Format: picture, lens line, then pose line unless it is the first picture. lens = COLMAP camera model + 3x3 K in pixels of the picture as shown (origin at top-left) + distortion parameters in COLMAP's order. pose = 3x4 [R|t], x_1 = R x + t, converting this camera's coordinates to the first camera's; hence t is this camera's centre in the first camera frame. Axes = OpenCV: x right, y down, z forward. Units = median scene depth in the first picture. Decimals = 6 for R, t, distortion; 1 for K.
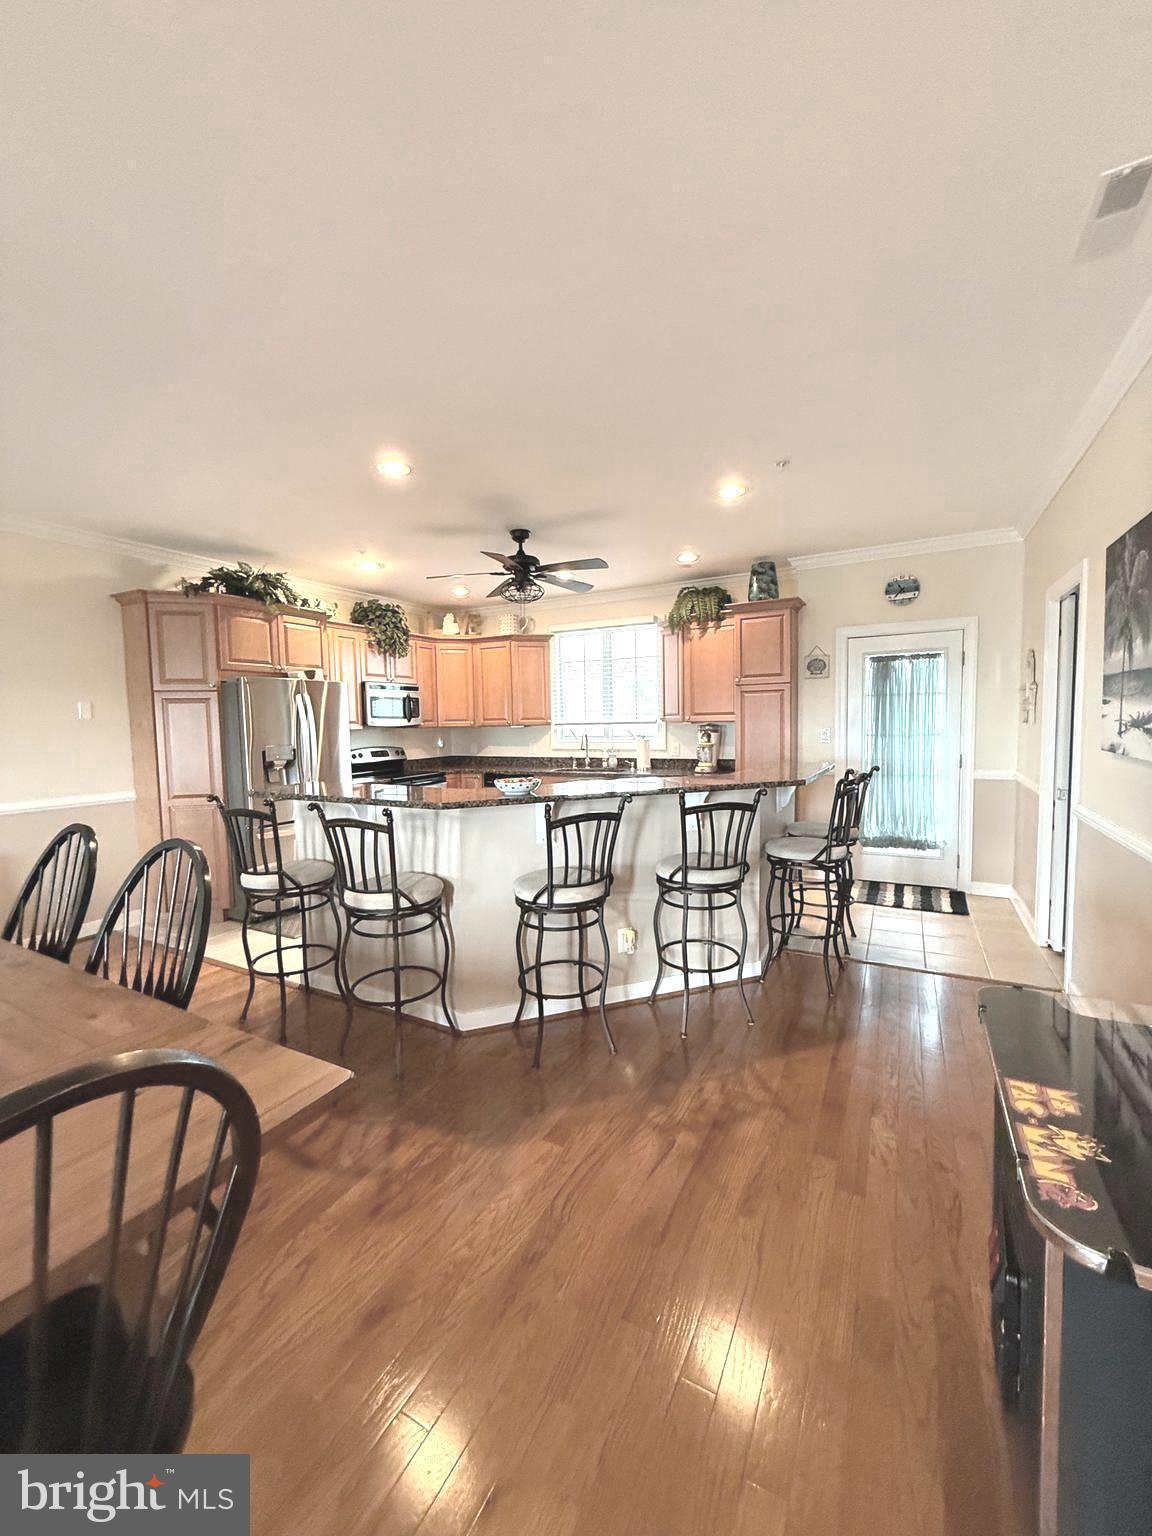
lens RADIAL K [[611.9, 0, 575.6], [0, 611.9, 764.8], [0, 0, 1]] dist [-0.001692, 0.000696]
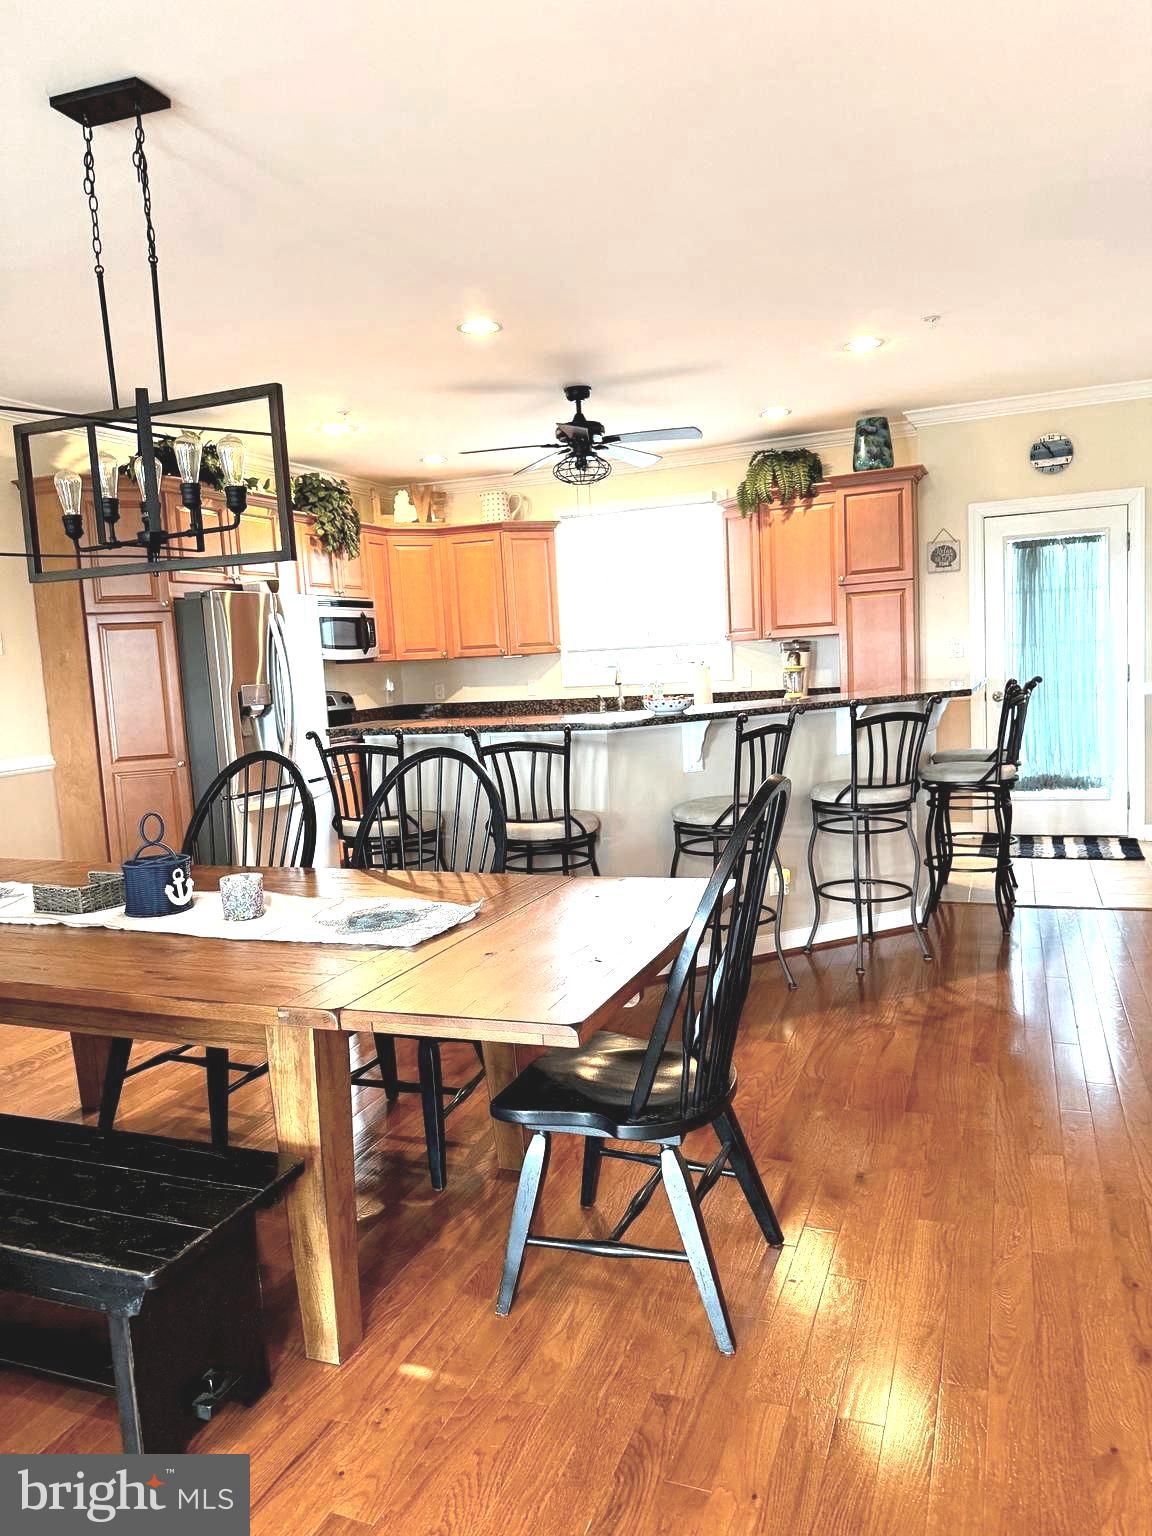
lens RADIAL K [[1085.5, 0, 577.4], [0, 1085.5, 774.9], [0, 0, 1]] dist [0.047043, -0.059331]
pose [[0.992463, -0.048159, 0.112685, -0.272331], [0.044263, 0.998341, 0.036825, 0.048014], [-0.114272, -0.031560, 0.992948, -0.366369]]
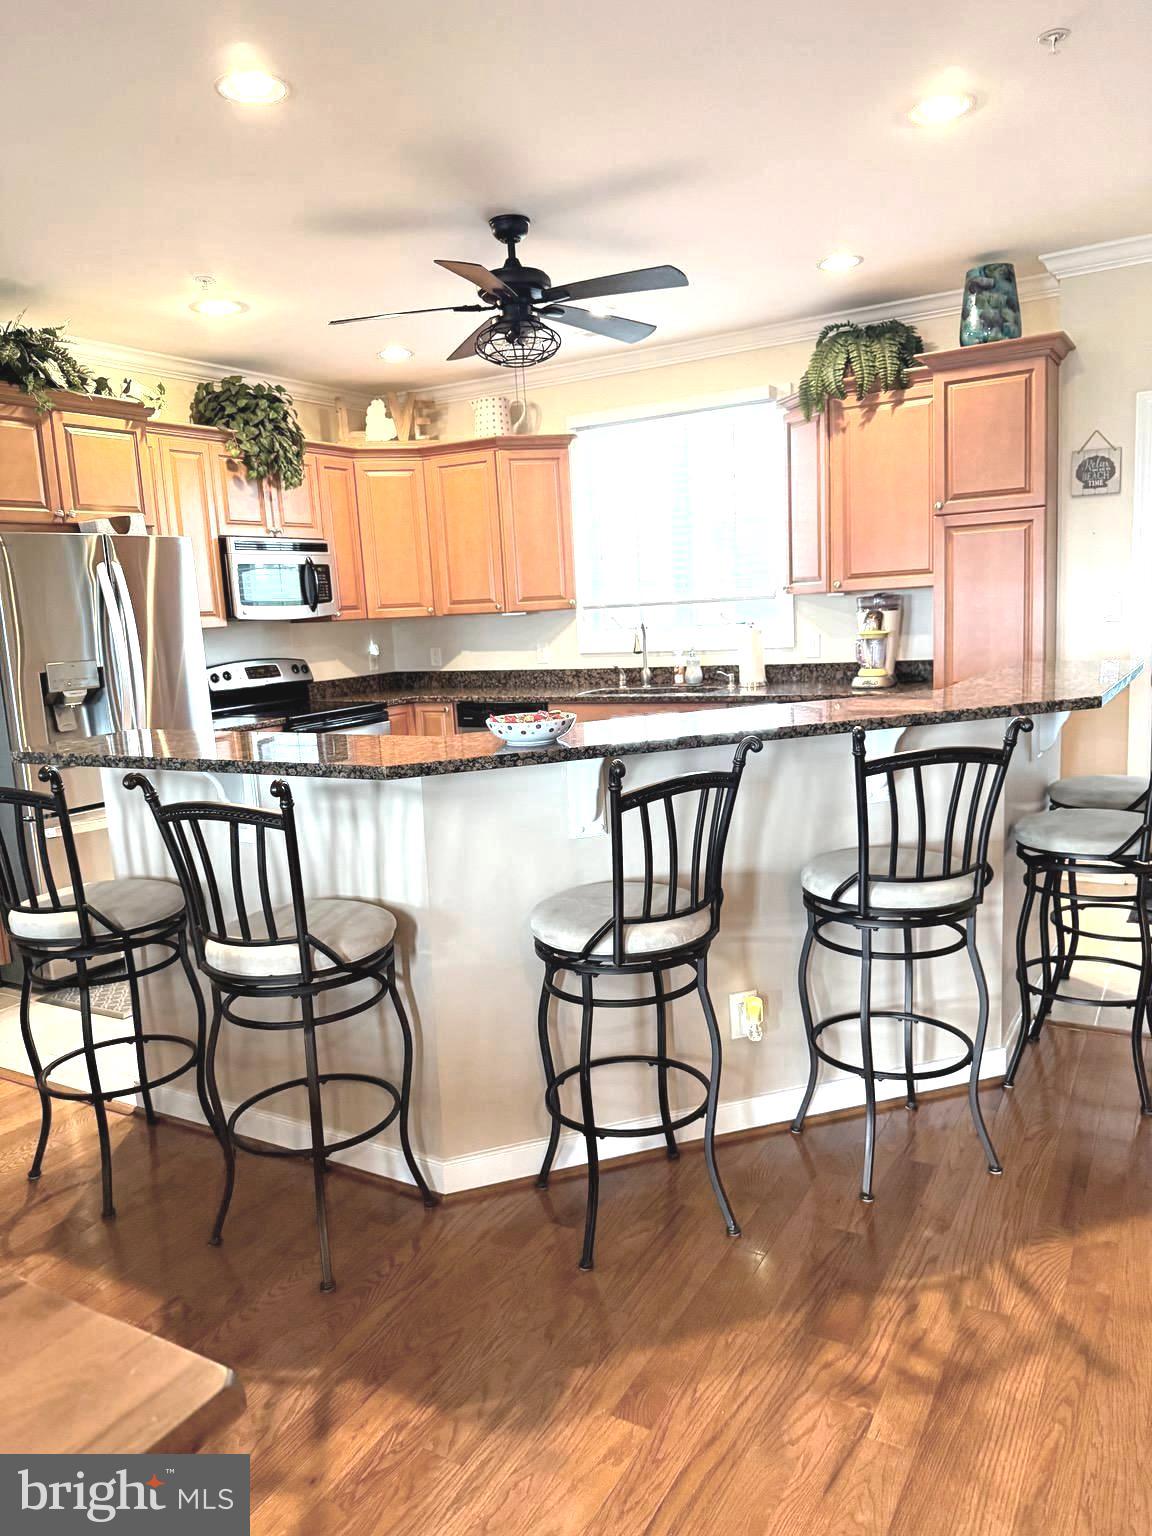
lens RADIAL K [[1085.5, 0, 574.5], [0, 1085.5, 775.8], [0, 0, 1]] dist [0.047043, -0.059331]
pose [[0.998918, -0.028806, -0.036515, -0.018167], [0.031883, 0.995723, 0.086708, -0.001748], [0.033861, -0.087778, 0.995564, 0.065187]]
